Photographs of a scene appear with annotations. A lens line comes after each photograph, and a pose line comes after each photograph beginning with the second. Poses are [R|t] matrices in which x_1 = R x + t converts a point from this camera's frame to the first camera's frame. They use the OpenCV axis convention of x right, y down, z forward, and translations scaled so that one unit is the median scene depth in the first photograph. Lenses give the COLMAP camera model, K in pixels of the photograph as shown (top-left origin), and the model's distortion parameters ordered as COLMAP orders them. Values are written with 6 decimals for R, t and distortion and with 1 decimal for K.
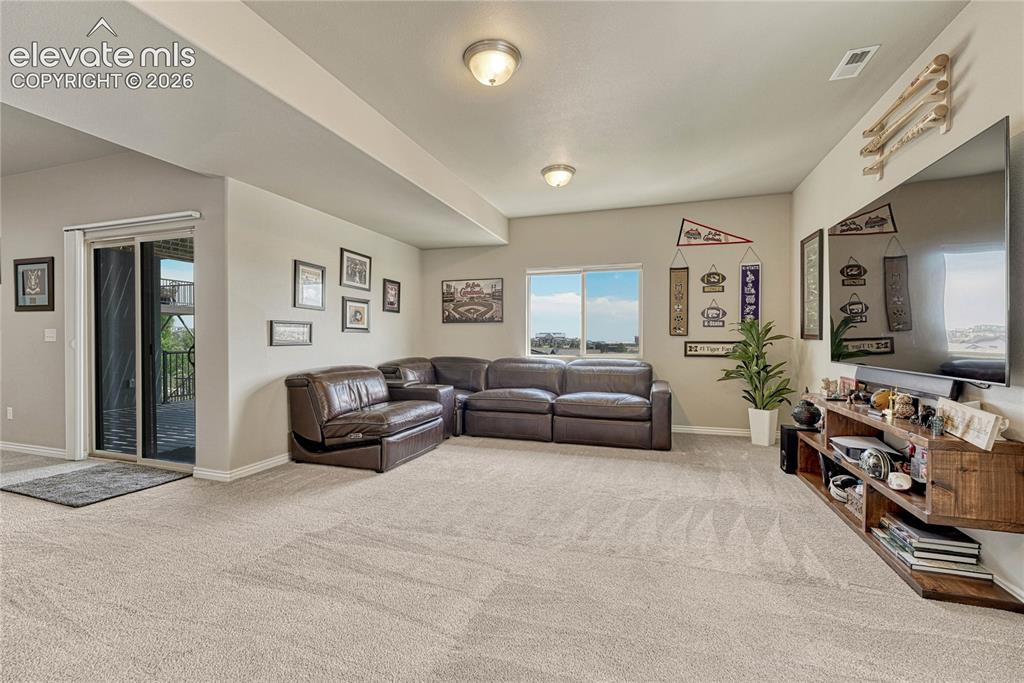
lens RADIAL K [[441.4, 0, 508.0], [0, 441.4, 342.1], [0, 0, 1]] dist [-0.002779, -0.000579]
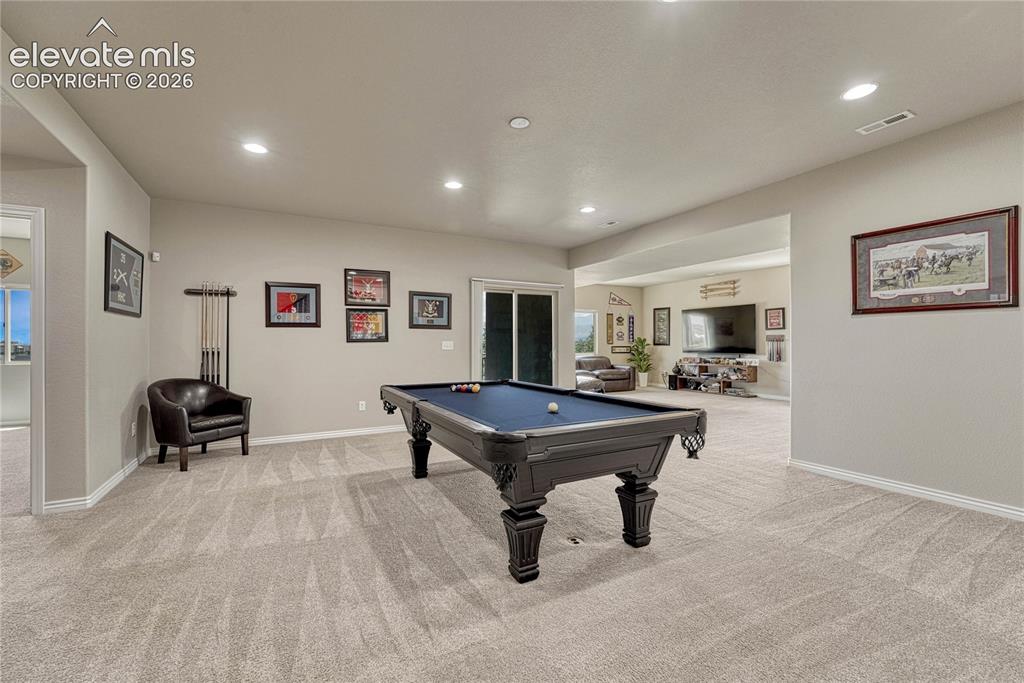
lens RADIAL K [[428.5, 0, 511.1], [0, 428.5, 342.4], [0, 0, 1]] dist [-0.008938, 0.000350]
pose [[0.685074, -0.000588, 0.728473, -1.621401], [0.009322, 0.999925, -0.007959, -0.010247], [-0.728414, 0.012243, 0.685028, -0.133997]]
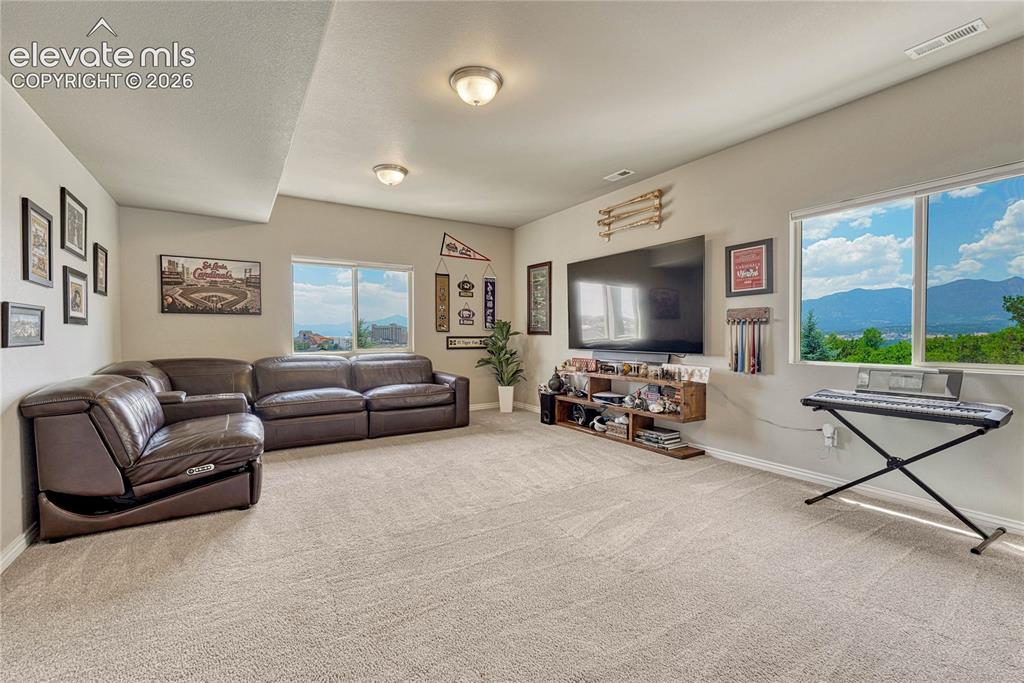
lens RADIAL K [[441.6, 0, 512.0], [0, 441.6, 341.5], [0, 0, 1]] dist [0.000293, 0.000003]
pose [[0.633599, -0.013092, 0.773551, -0.427968], [0.007021, 0.999913, 0.011173, -0.000214], [-0.773630, -0.001648, 0.633636, 0.113518]]
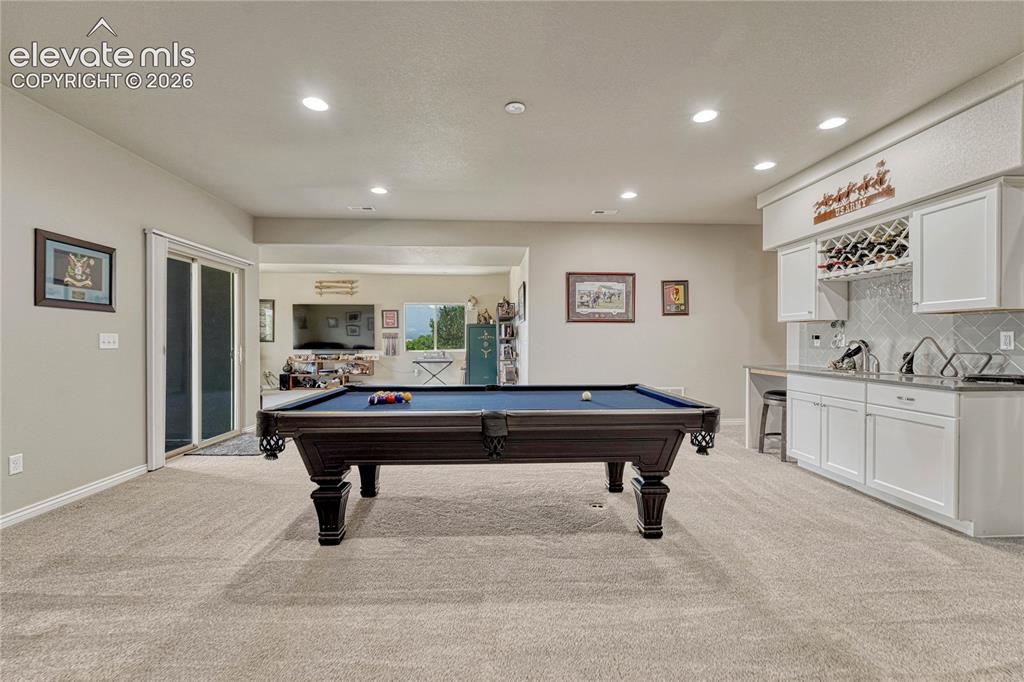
lens RADIAL K [[428.5, 0, 511.1], [0, 428.5, 341.9], [0, 0, 1]] dist [-0.008938, 0.000350]
pose [[-0.364004, -0.004509, 0.931386, -1.711720], [0.004975, 0.999965, 0.006786, -0.012854], [-0.931384, 0.007104, -0.363969, 0.482184]]
